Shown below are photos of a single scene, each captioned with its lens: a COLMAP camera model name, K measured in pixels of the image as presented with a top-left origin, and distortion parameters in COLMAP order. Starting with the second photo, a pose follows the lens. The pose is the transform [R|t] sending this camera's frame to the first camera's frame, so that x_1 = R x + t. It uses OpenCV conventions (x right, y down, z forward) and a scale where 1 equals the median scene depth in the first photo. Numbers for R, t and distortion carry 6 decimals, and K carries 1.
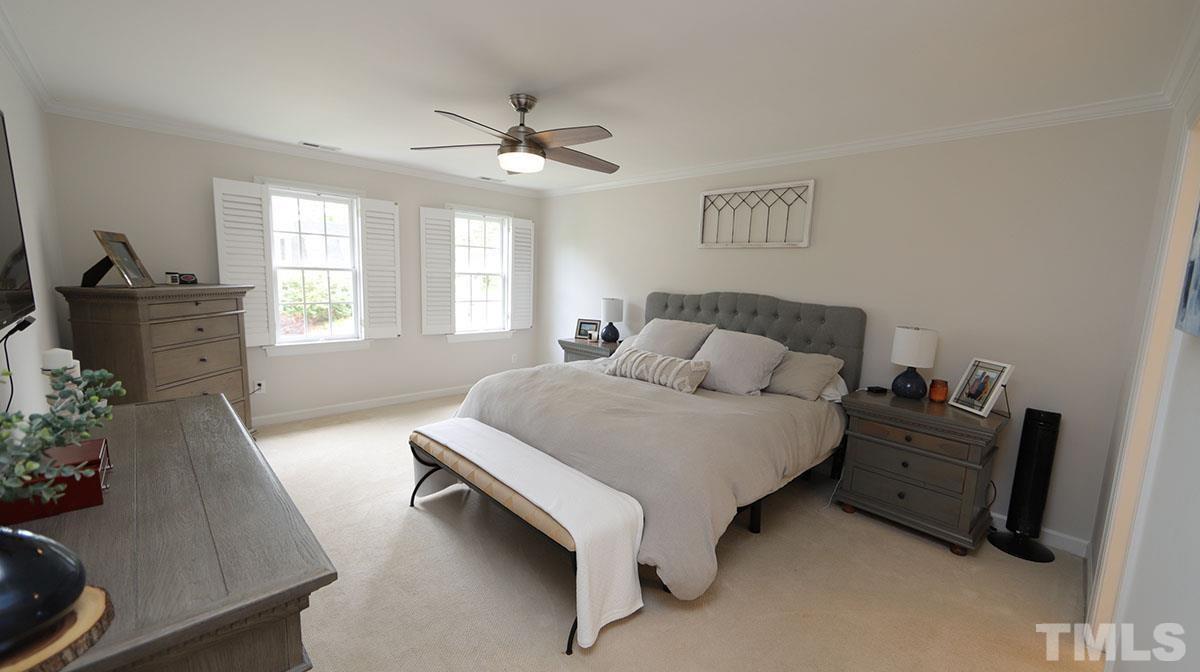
lens RADIAL K [[470.5, 0, 605.1], [0, 470.5, 337.9], [0, 0, 1]] dist [-0.001622, 0.000321]
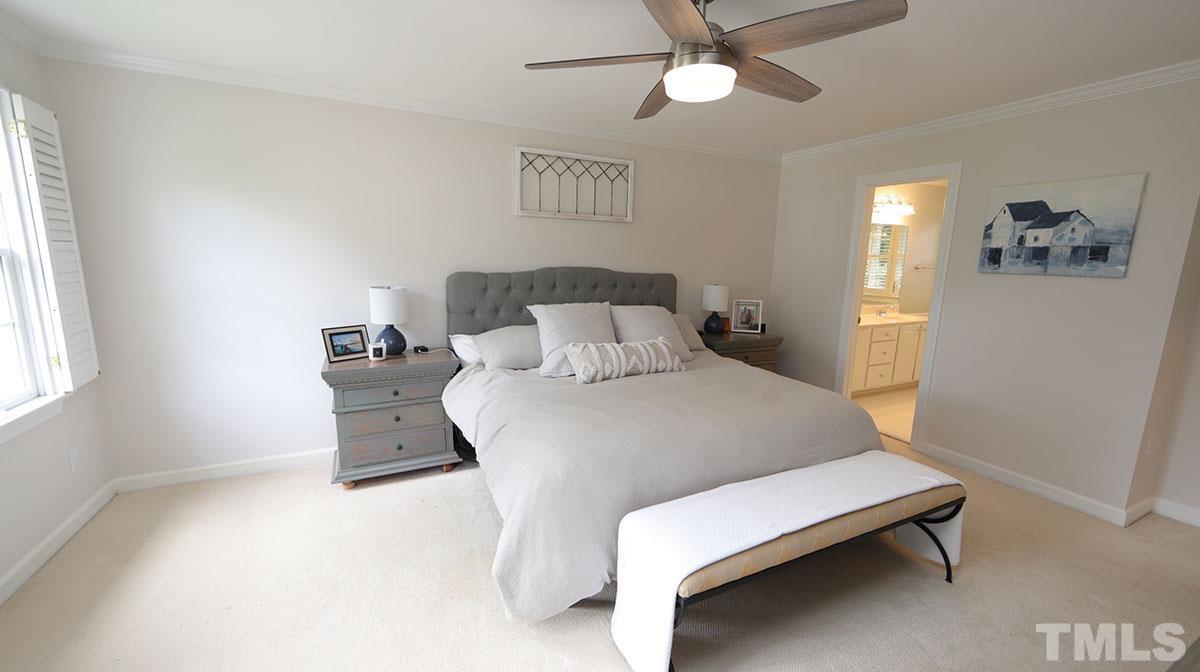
lens RADIAL K [[470.5, 0, 603.4], [0, 470.5, 336.5], [0, 0, 1]] dist [-0.001622, 0.000321]
pose [[0.313904, -0.199293, 0.928303, -0.654617], [0.116764, 0.978404, 0.170566, -0.120531], [-0.942247, 0.054851, 0.330395, 0.679953]]
